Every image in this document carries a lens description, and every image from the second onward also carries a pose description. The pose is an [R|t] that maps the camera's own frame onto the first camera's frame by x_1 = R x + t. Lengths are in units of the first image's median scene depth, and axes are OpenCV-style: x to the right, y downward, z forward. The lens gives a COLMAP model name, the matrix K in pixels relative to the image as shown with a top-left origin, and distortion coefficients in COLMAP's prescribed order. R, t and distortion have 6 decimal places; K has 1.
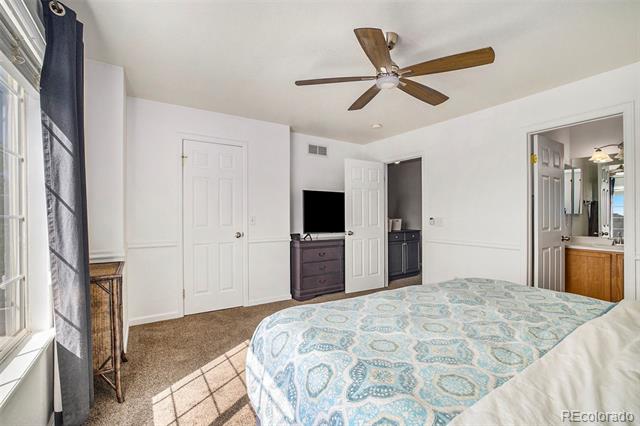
lens RADIAL K [[278.9, 0, 324.8], [0, 278.9, 214.1], [0, 0, 1]] dist [-0.012500, -0.000726]
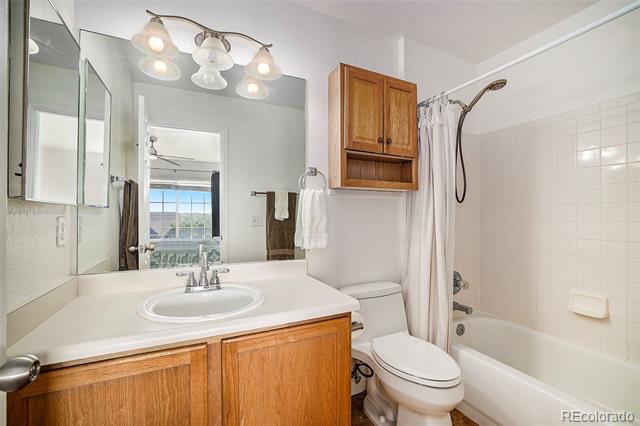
lens RADIAL K [[278.9, 0, 321.5], [0, 278.9, 213.4], [0, 0, 1]] dist [-0.012500, -0.000726]
pose [[0.173575, 0.015109, 0.984705, 0.573442], [0.018788, 0.999650, -0.018650, 0.024117], [-0.984642, 0.021738, 0.173230, 0.601575]]
